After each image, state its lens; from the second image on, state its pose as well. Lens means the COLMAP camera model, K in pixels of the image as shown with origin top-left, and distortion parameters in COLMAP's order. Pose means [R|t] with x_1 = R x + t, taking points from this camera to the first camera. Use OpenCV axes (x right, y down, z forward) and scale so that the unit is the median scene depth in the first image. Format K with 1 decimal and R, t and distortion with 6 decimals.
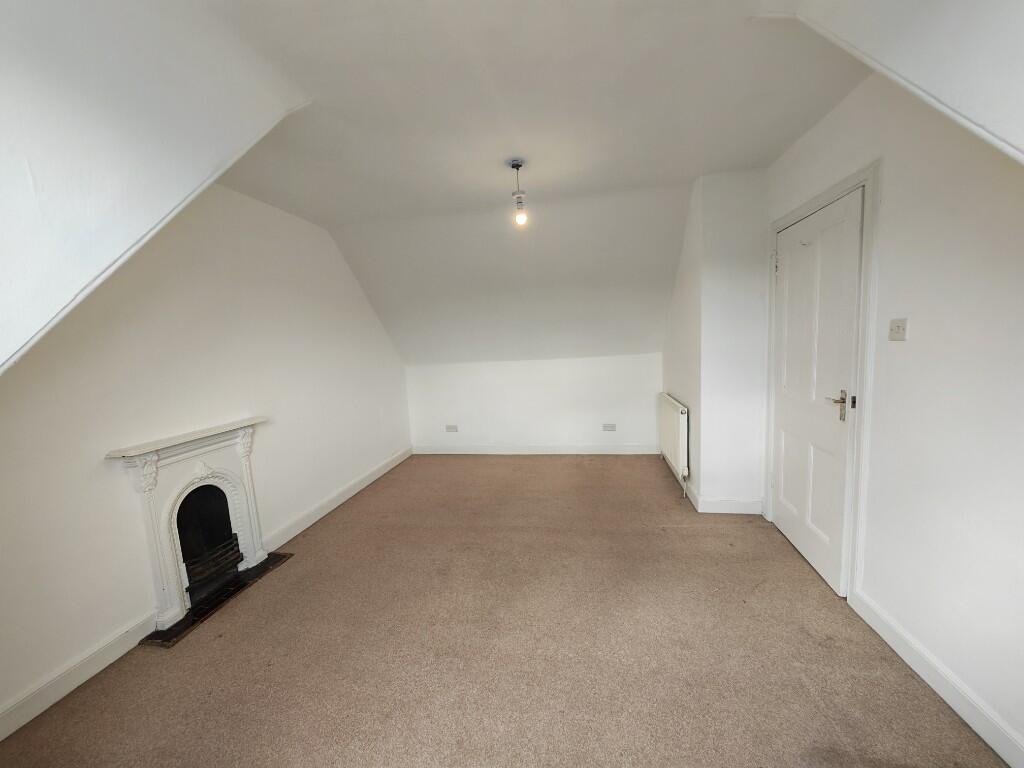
lens RADIAL K [[379.8, 0, 511.1], [0, 379.8, 385.7], [0, 0, 1]] dist [-0.003337, 0.000555]
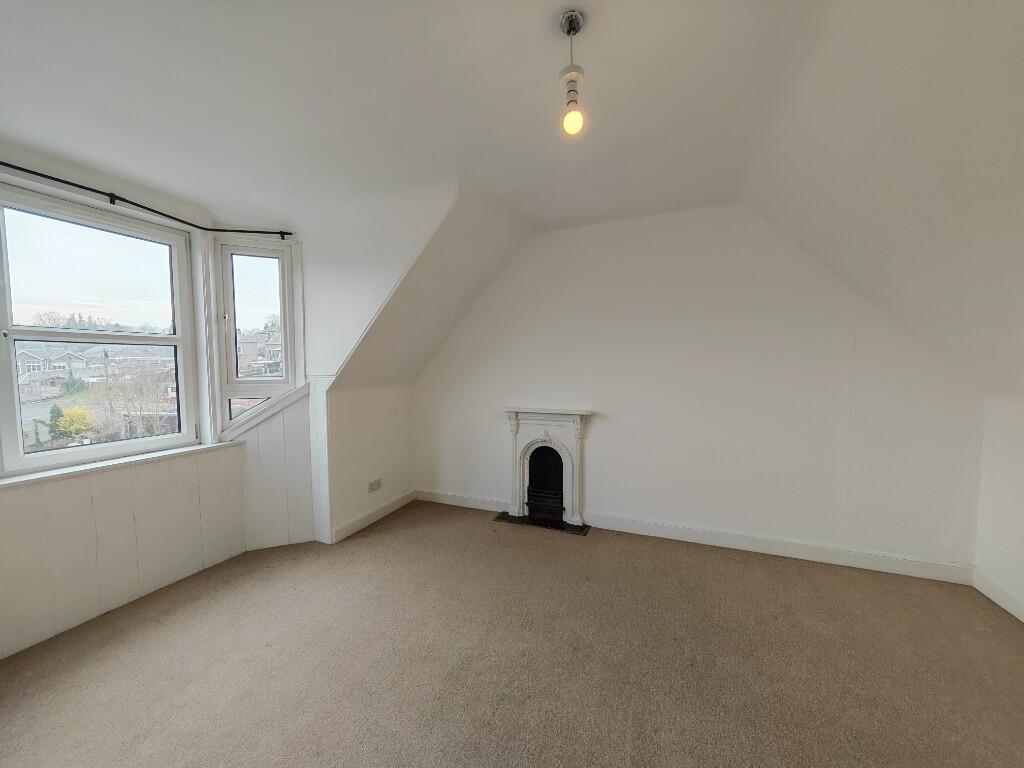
lens RADIAL K [[379.8, 0, 511.1], [0, 379.8, 385.7], [0, 0, 1]] dist [-0.003337, 0.000555]
pose [[-0.205438, 0.111617, -0.972284, 0.594292], [-0.096445, 0.986330, 0.133608, -0.144535], [0.973906, 0.121220, -0.191865, 1.061751]]
